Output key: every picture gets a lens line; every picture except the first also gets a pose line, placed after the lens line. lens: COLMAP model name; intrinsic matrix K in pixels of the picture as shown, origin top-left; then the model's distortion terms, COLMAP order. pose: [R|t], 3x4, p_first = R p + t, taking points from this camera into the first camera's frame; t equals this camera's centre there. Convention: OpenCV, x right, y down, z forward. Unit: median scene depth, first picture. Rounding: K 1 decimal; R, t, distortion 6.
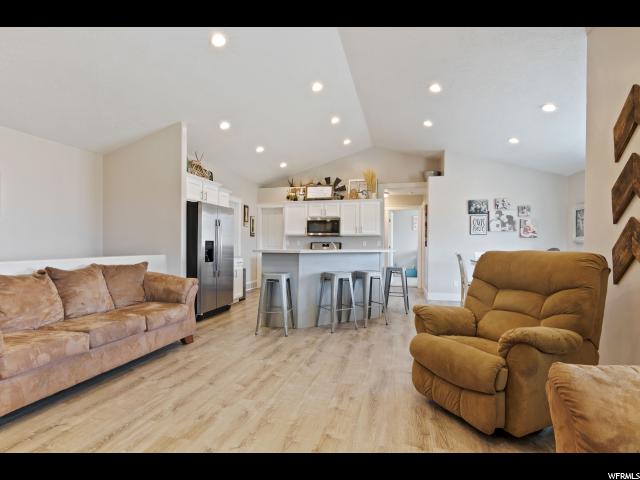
lens RADIAL K [[322.2, 0, 321.2], [0, 322.2, 242.8], [0, 0, 1]] dist [-0.001572, -0.000135]
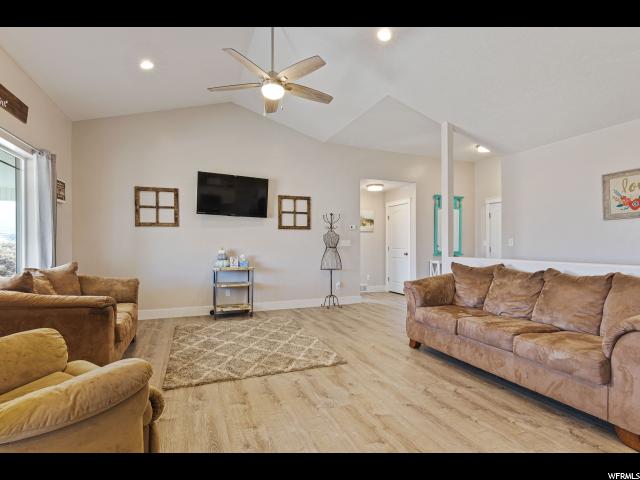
lens RADIAL K [[322.2, 0, 321.2], [0, 322.2, 242.8], [0, 0, 1]] dist [-0.001572, -0.000135]
pose [[-0.803169, -0.008357, -0.595693, 0.149941], [-0.000868, 0.999917, -0.012858, 0.003669], [0.595751, -0.009810, -0.803109, 0.628075]]
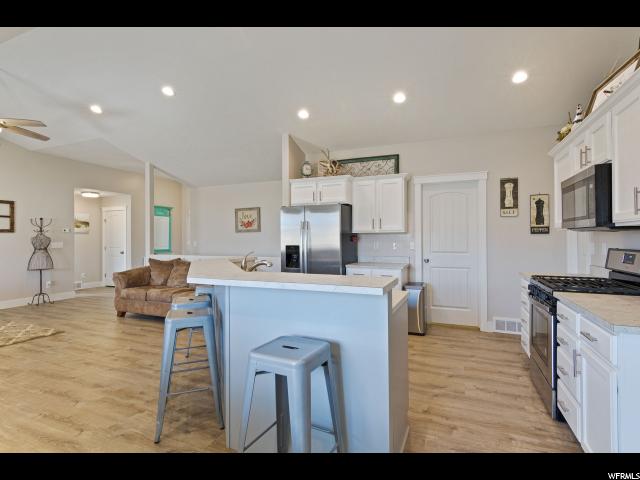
lens RADIAL K [[320.1, 0, 320.0], [0, 320.1, 240.0], [0, 0, 1]] dist [-0.000770, 0.000564]
pose [[-0.151102, -0.003212, -0.988513, 0.423922], [0.007366, 0.999963, -0.004375, -0.012764], [0.988491, -0.007942, -0.151073, 0.906200]]
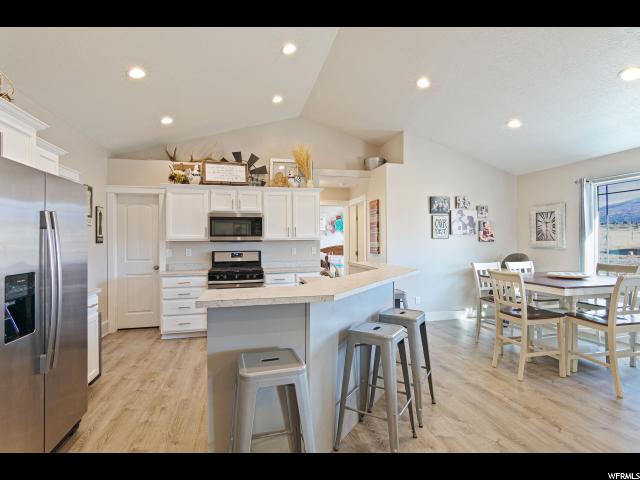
lens RADIAL K [[322.2, 0, 321.2], [0, 322.2, 242.8], [0, 0, 1]] dist [-0.001572, -0.000135]
pose [[0.884156, -0.017266, 0.466873, -0.169667], [0.011834, 0.999824, 0.014564, -0.030229], [-0.467042, -0.007352, 0.884205, 0.412075]]
